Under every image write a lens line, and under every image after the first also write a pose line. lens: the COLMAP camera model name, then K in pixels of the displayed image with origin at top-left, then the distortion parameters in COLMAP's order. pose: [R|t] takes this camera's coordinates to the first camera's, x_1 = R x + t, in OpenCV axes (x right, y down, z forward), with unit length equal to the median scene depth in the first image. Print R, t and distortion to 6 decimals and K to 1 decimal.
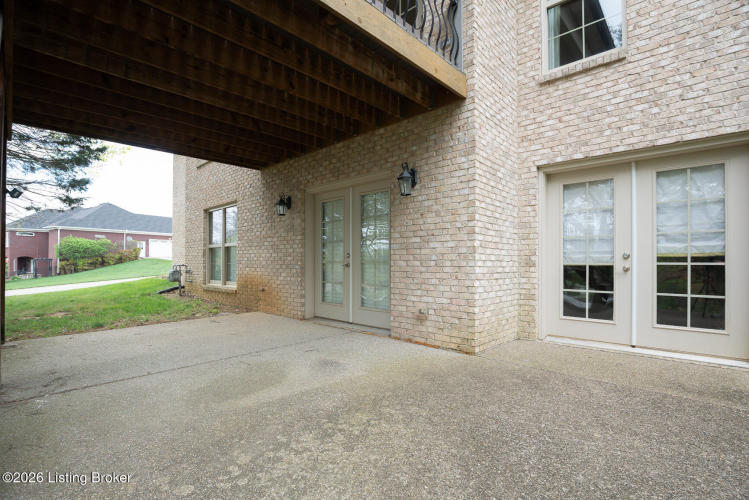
lens RADIAL K [[353.2, 0, 375.2], [0, 353.2, 253.1], [0, 0, 1]] dist [-0.000740, -0.000075]
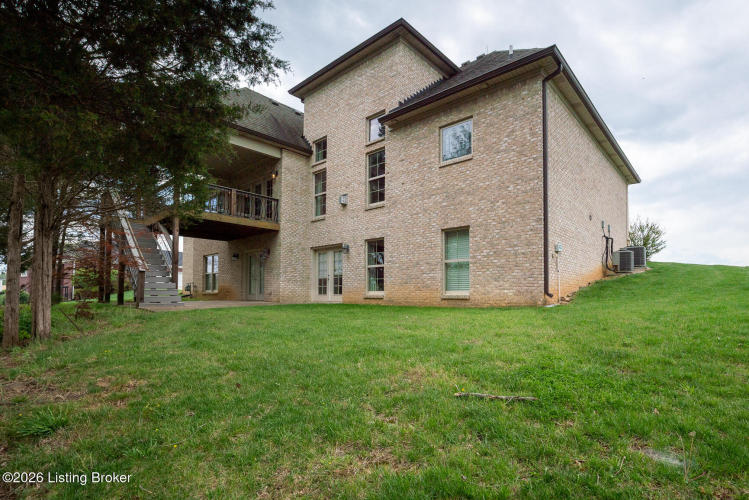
lens RADIAL K [[353.2, 0, 367.6], [0, 353.2, 278.3], [0, 0, 1]] dist [-0.000740, -0.000075]
pose [[0.999994, 0.003192, -0.000928, 0.613512], [-0.003208, 0.999844, -0.017382, 0.053000], [0.000872, 0.017384, 0.999848, -1.359608]]
